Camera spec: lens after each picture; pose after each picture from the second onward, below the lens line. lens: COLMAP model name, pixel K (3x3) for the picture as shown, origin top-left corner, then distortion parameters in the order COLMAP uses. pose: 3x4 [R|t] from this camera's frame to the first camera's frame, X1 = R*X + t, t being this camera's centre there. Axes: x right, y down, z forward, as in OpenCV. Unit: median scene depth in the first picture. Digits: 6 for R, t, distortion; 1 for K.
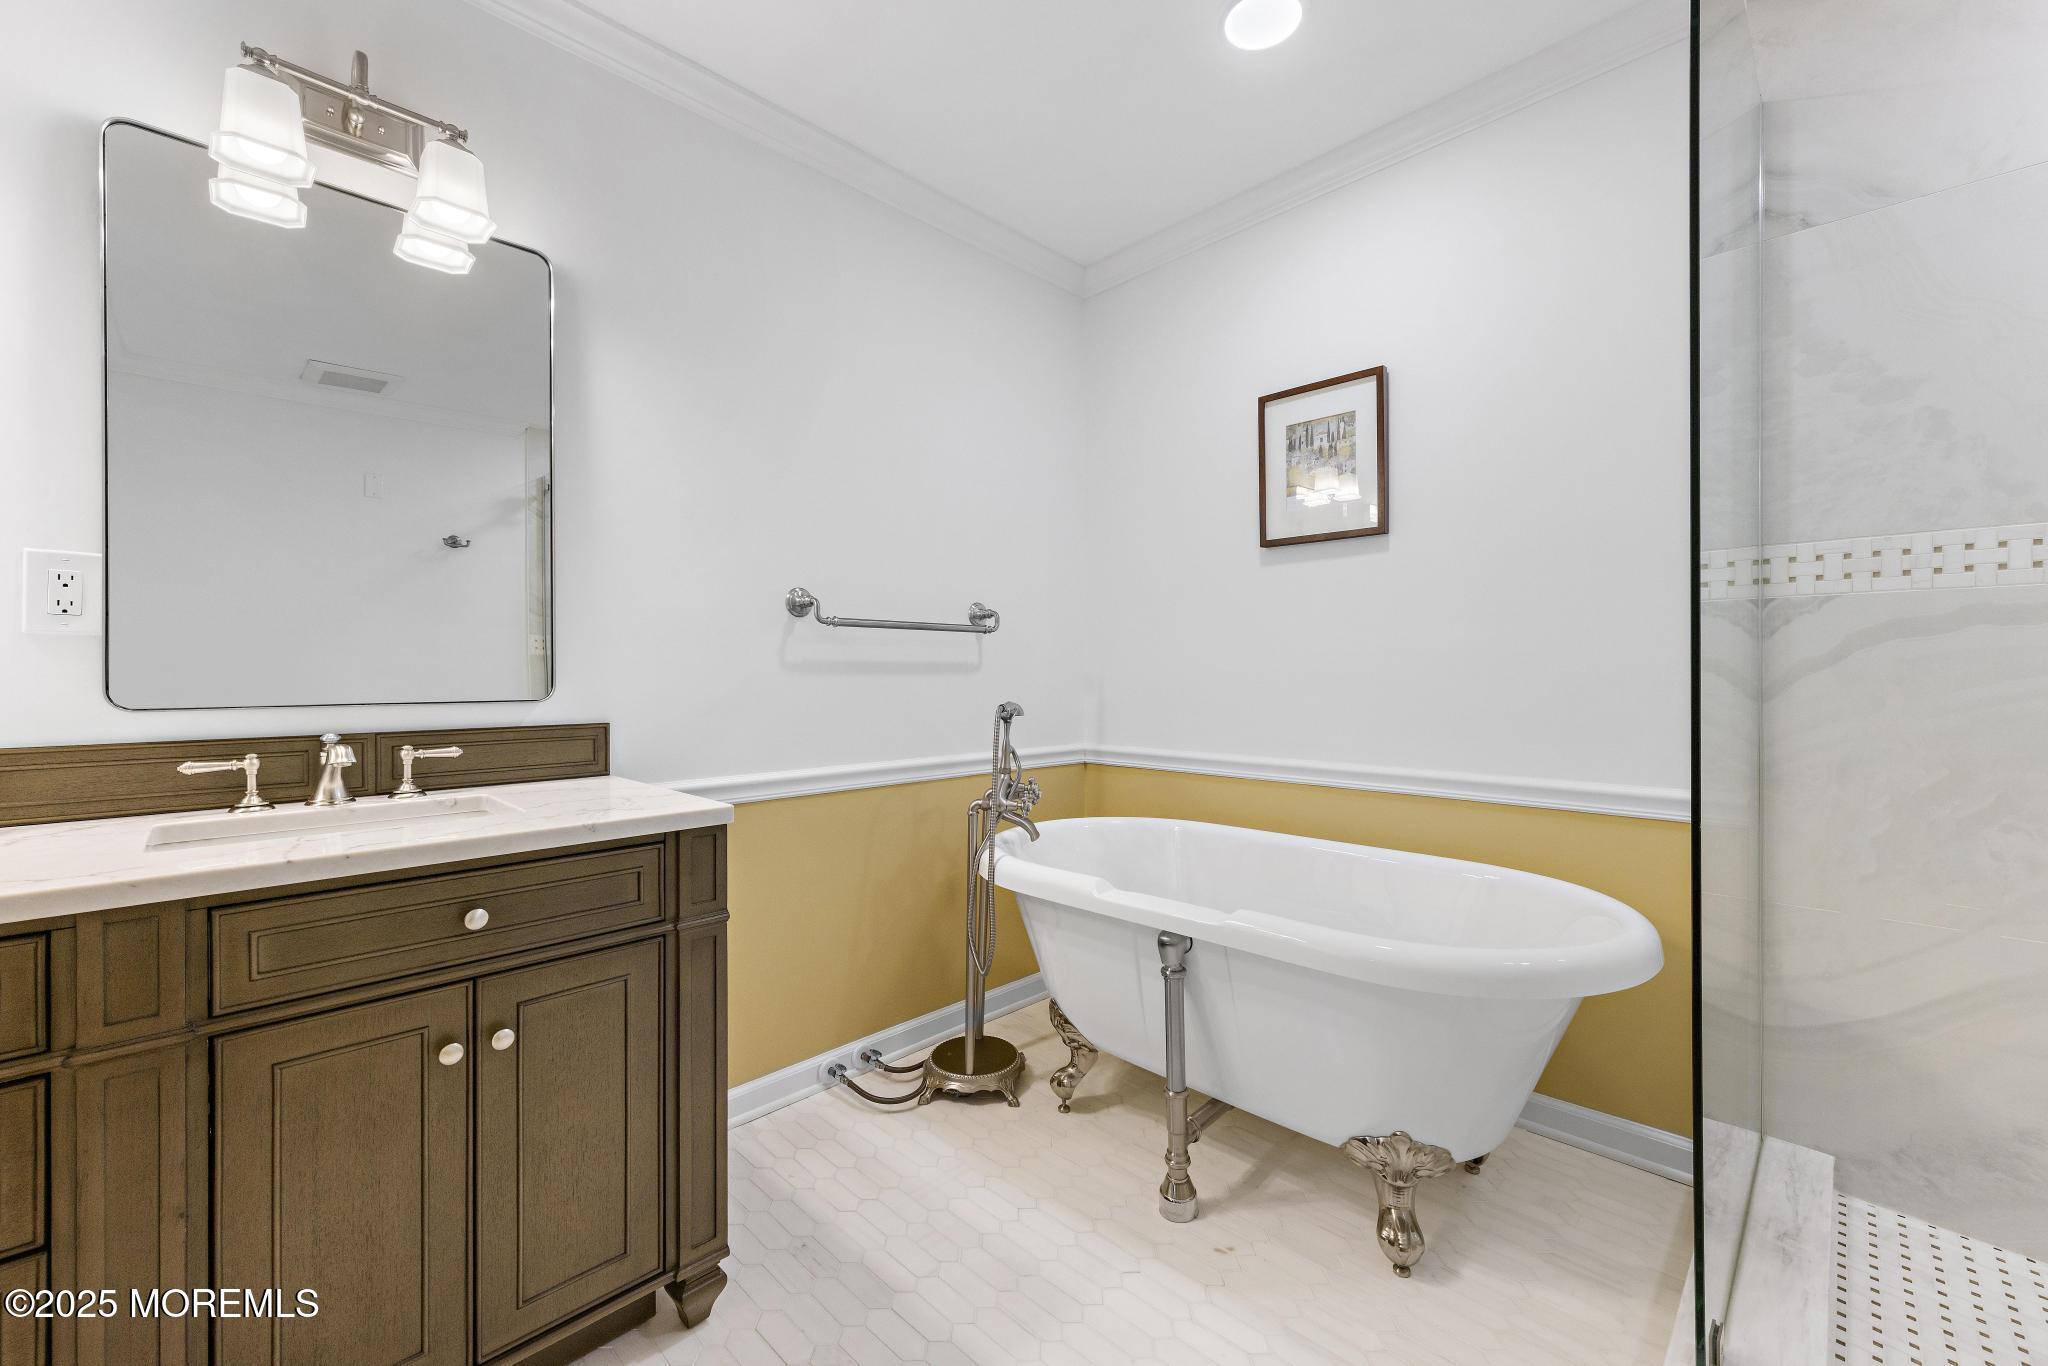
lens RADIAL K [[840.2, 0, 1030.2], [0, 840.2, 678.7], [0, 0, 1]] dist [0.002989, -0.000398]
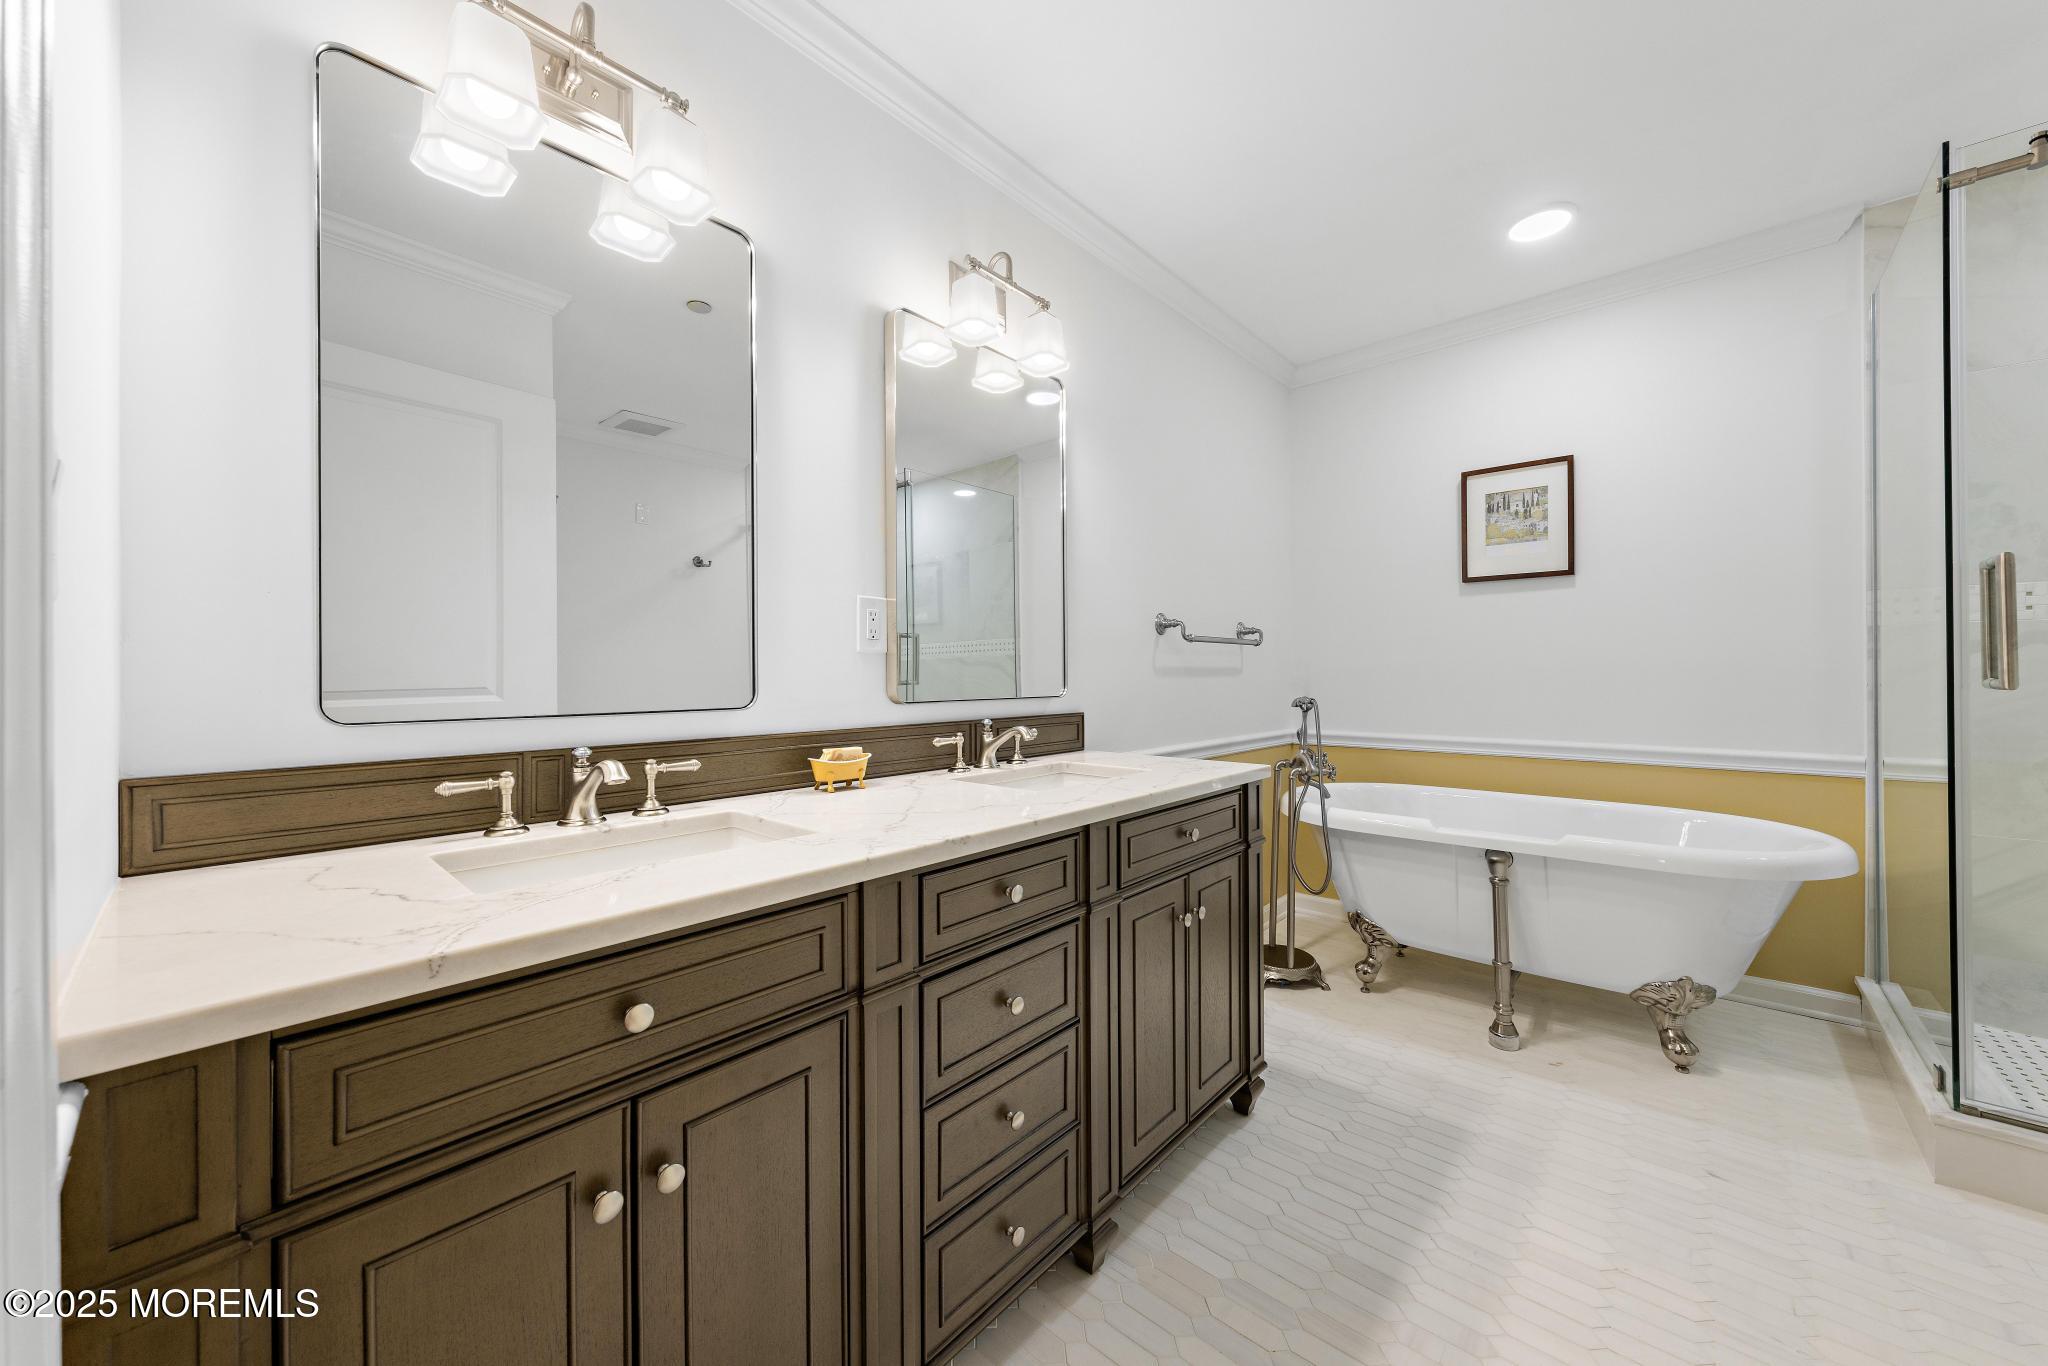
lens RADIAL K [[756.6, 0, 1017.3], [0, 756.6, 676.3], [0, 0, 1]] dist [-0.003584, 0.000372]
pose [[0.998823, -0.002897, 0.048427, -0.588861], [0.003075, 0.999989, -0.003594, -0.002588], [-0.048416, 0.003738, 0.998820, -0.216188]]
